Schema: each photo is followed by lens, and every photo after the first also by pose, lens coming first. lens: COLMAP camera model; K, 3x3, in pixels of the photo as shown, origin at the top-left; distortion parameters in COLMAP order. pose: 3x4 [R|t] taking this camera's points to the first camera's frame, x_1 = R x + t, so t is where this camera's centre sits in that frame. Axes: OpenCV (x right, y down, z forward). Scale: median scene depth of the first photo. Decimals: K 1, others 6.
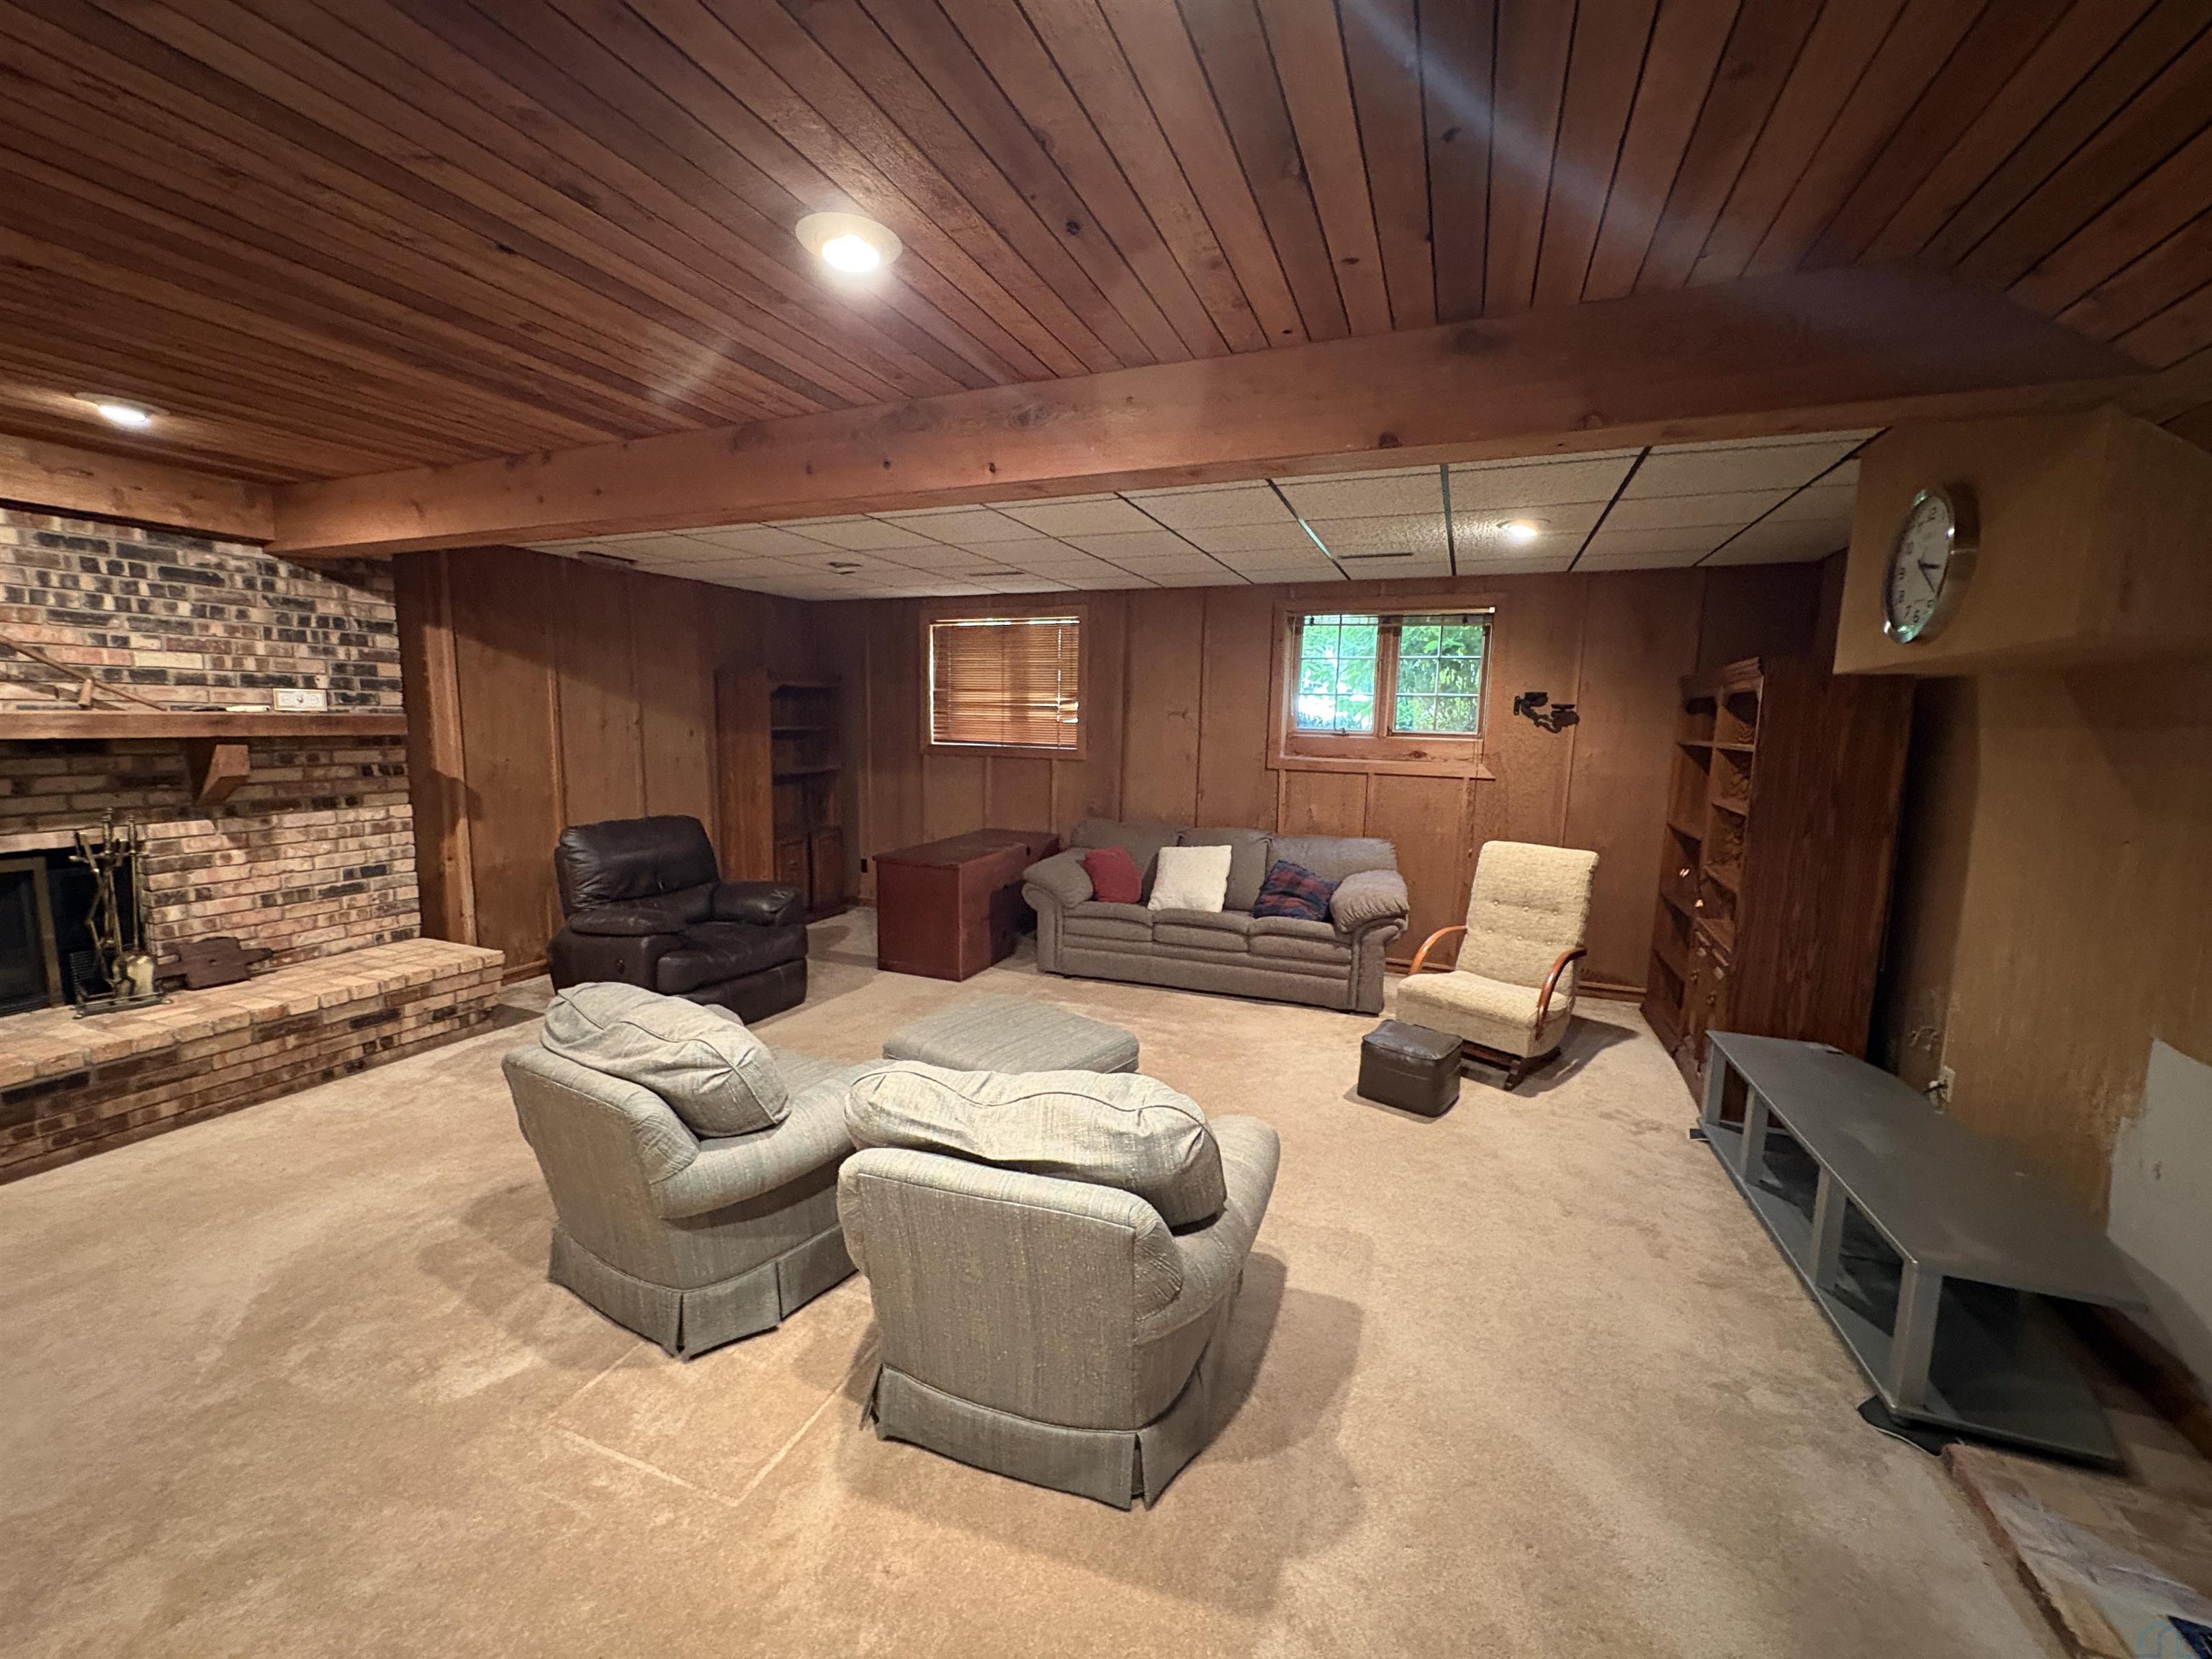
lens RADIAL K [[880.7, 0, 1103.1], [0, 880.7, 832.1], [0, 0, 1]] dist [-0.000237, 0.000584]
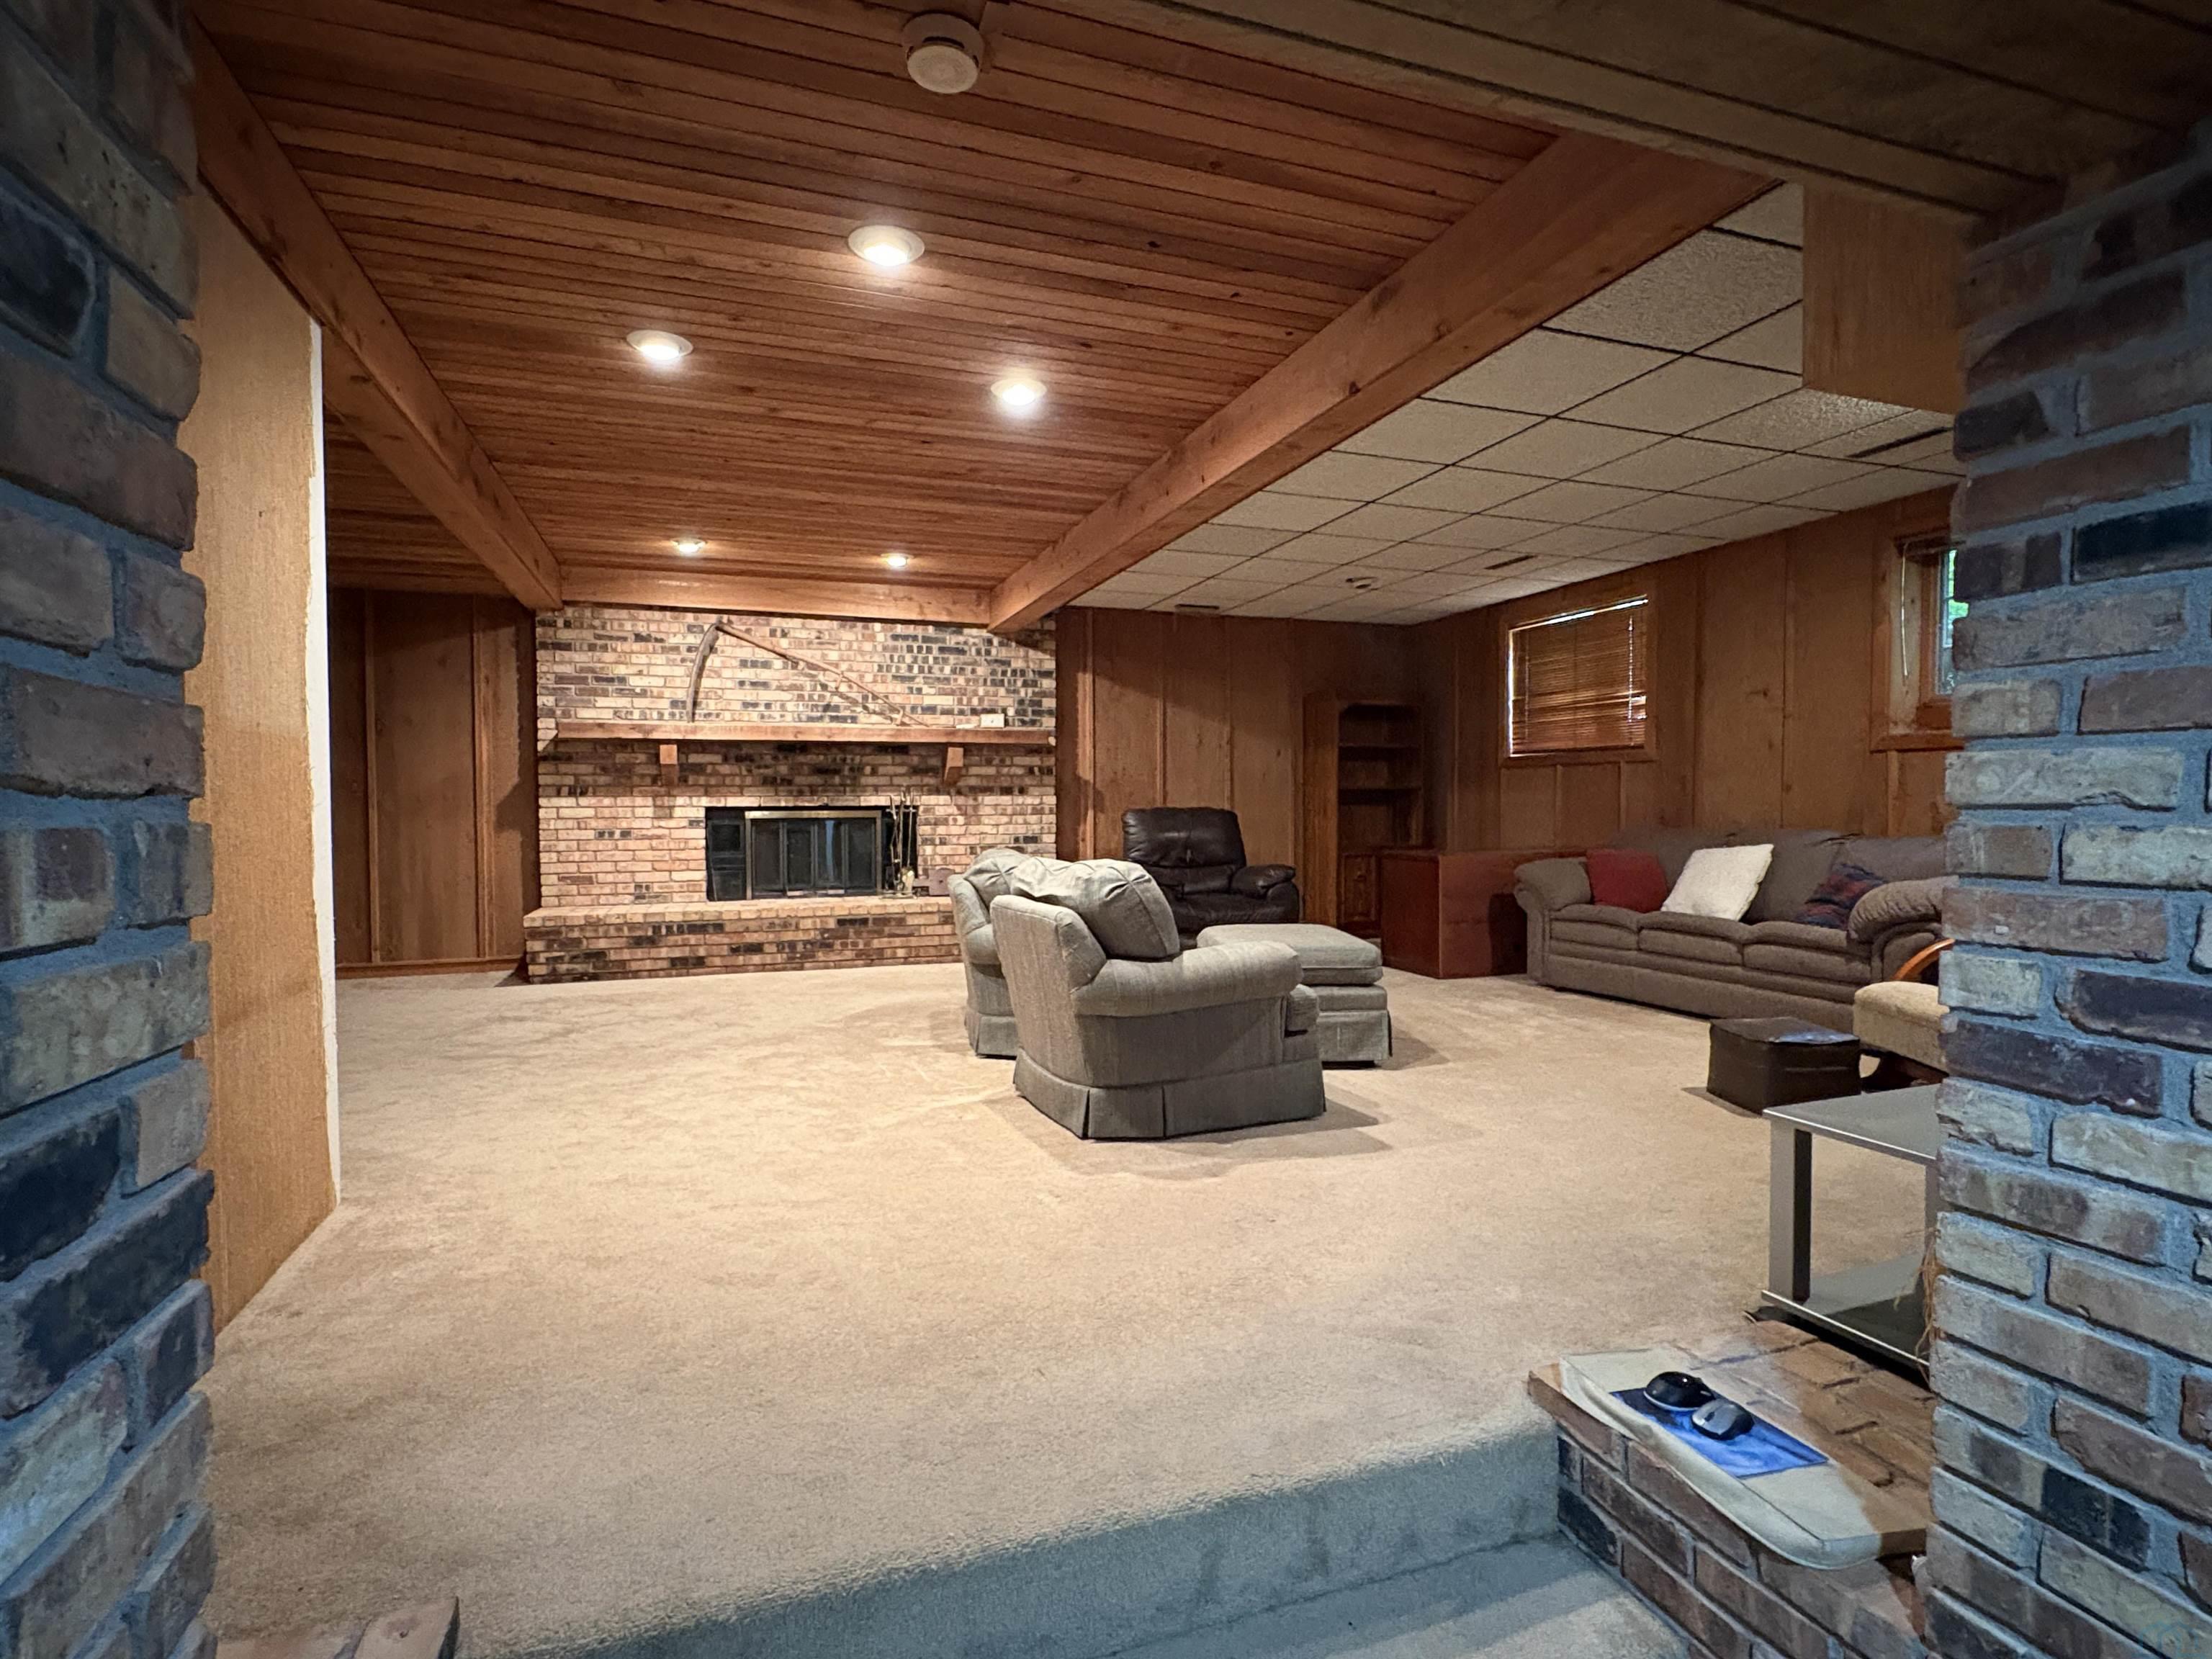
lens RADIAL K [[1095.2, 0, 1105.7], [0, 1095.2, 834.5], [0, 0, 1]] dist [0.000313, 0.000292]
pose [[0.668414, -0.002367, -0.743786, 0.663337], [-0.079749, 0.994002, -0.074831, 0.177811], [0.739502, 0.109334, 0.664216, -0.123765]]
